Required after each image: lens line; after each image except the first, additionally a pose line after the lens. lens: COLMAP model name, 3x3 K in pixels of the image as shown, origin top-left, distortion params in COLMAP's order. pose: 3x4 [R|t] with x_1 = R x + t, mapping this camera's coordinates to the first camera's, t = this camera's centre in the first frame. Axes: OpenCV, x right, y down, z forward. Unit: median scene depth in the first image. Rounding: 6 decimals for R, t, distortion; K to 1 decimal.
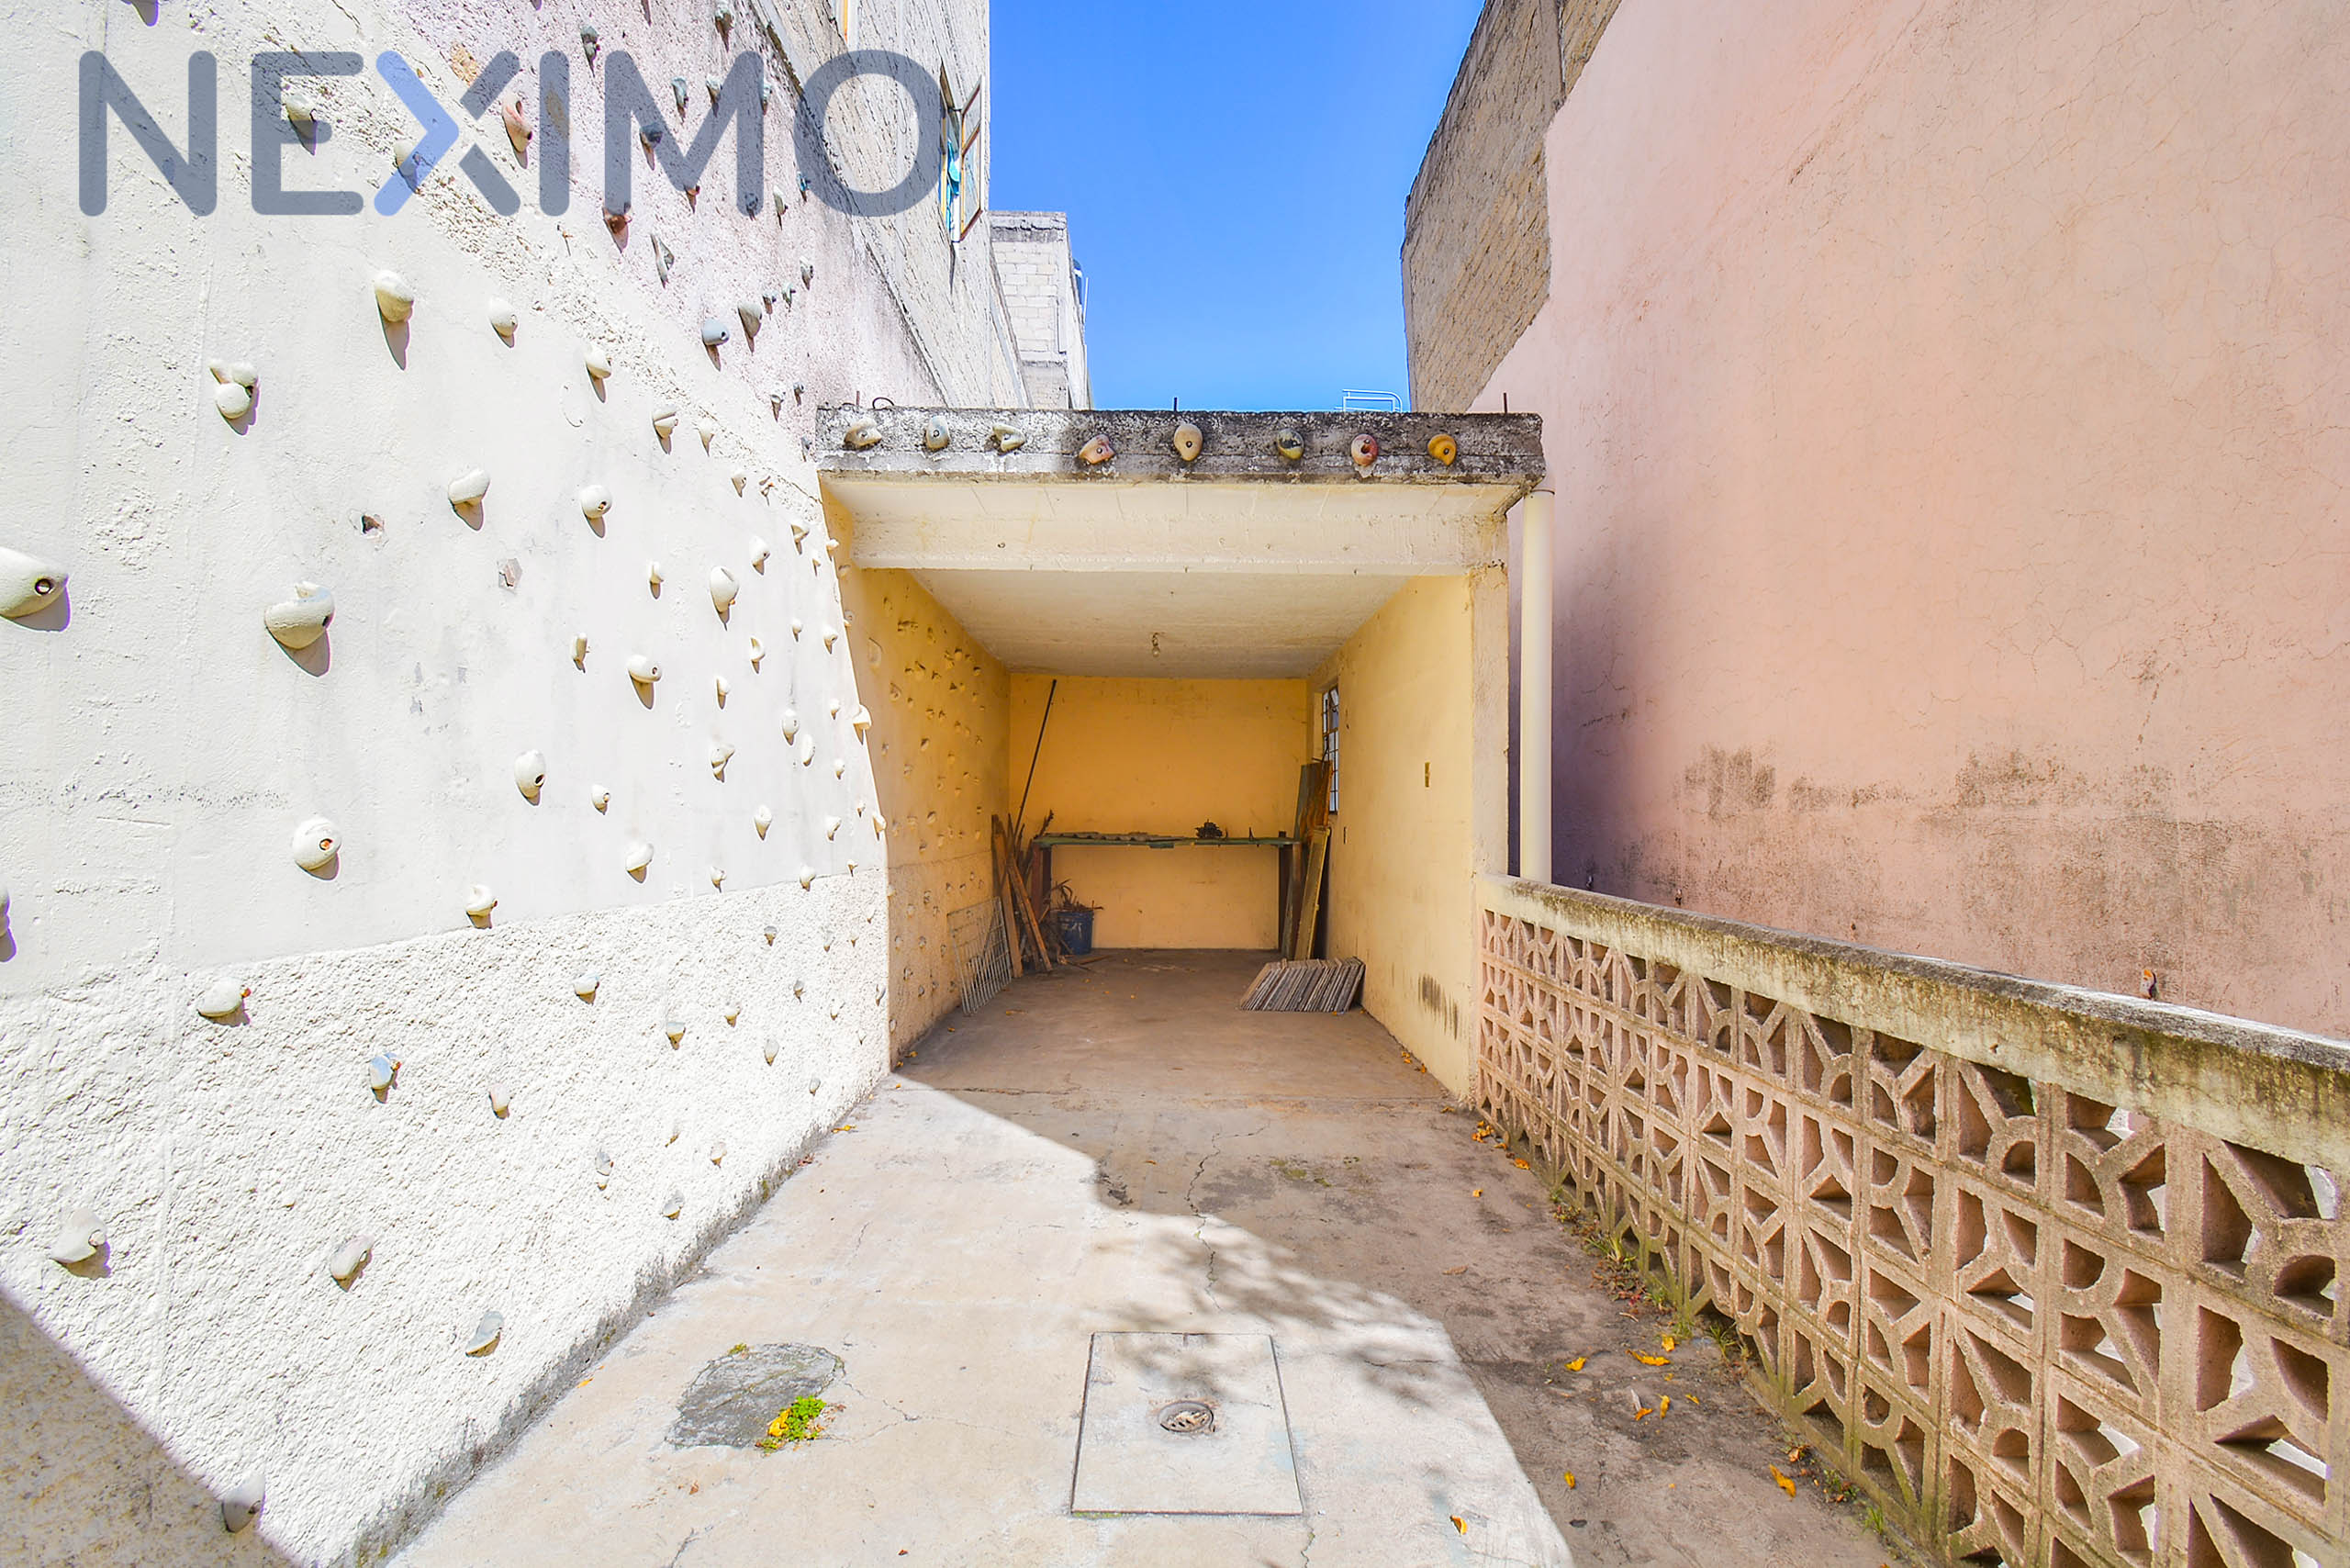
lens RADIAL K [[1240.3, 0, 1175.0], [0, 1240.3, 784.0], [0, 0, 1]] dist [0.027201, -0.050751]
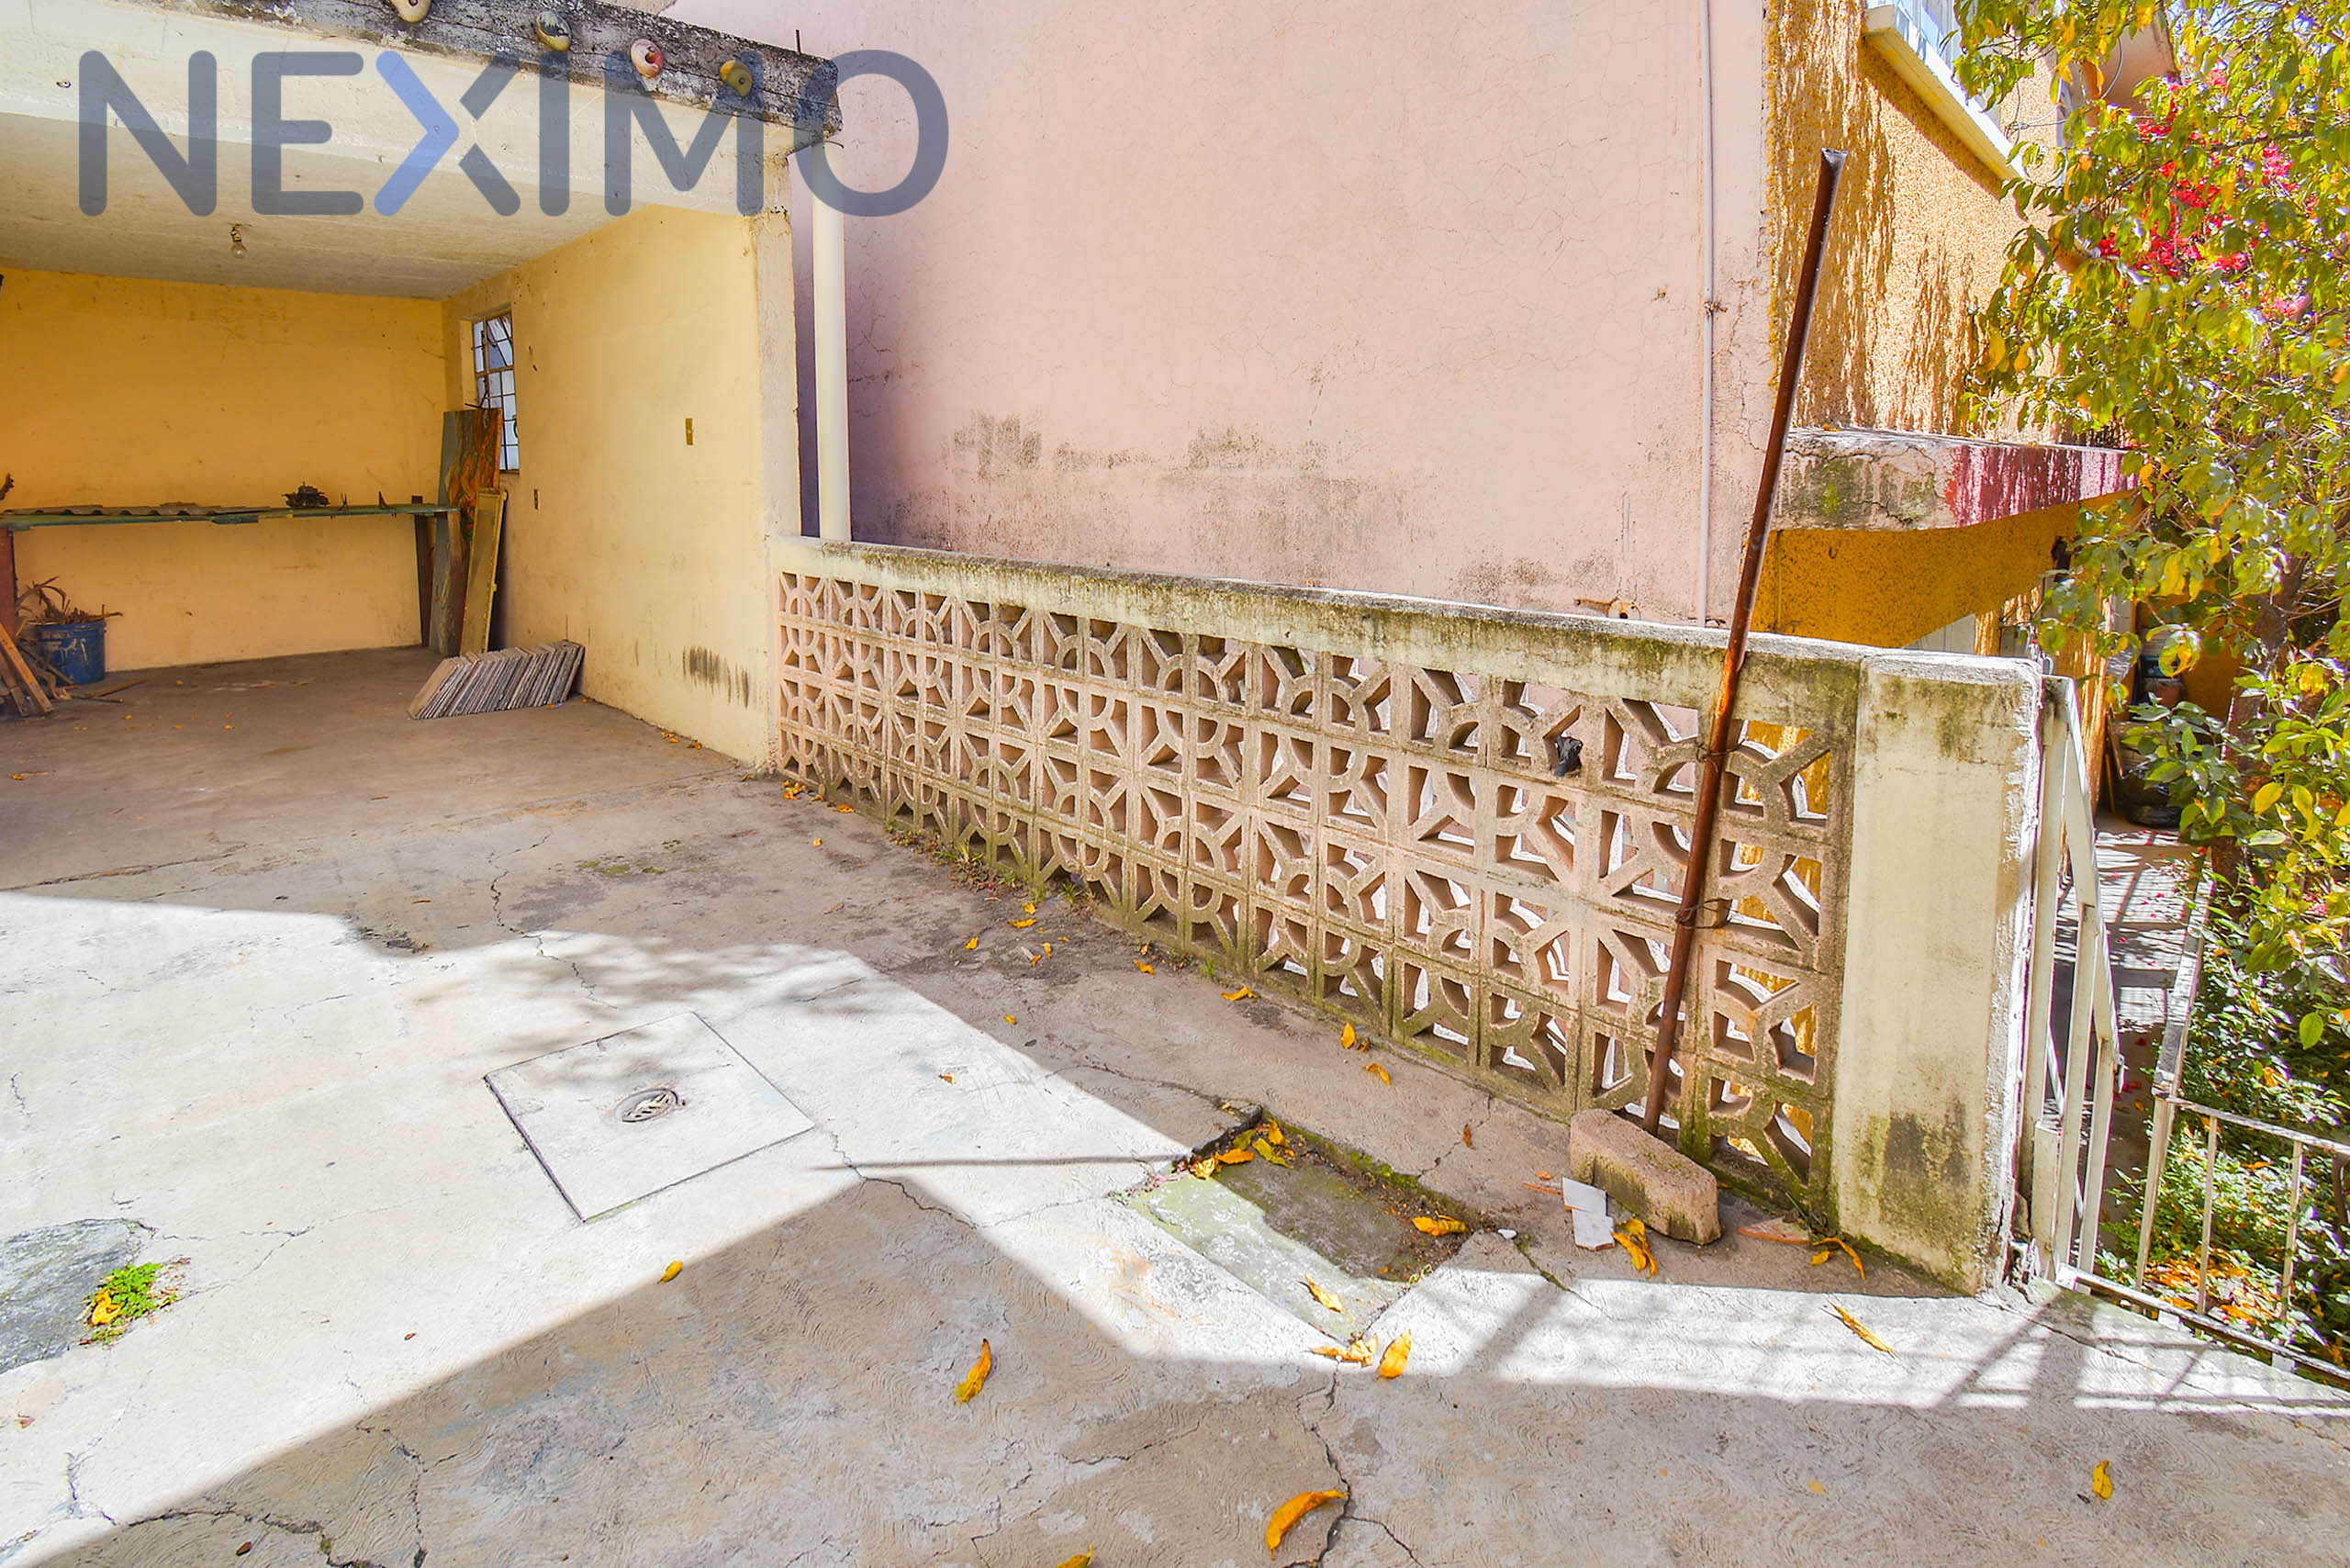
lens RADIAL K [[1890.7, 0, 1175.0], [0, 1890.7, 784.0], [0, 0, 1]] dist [0.061564, -0.228410]
pose [[0.576508, -0.146176, 0.803910, -1.002940], [-0.020019, 0.981045, 0.192741, -0.038776], [-0.816846, -0.127210, 0.562654, -0.161863]]
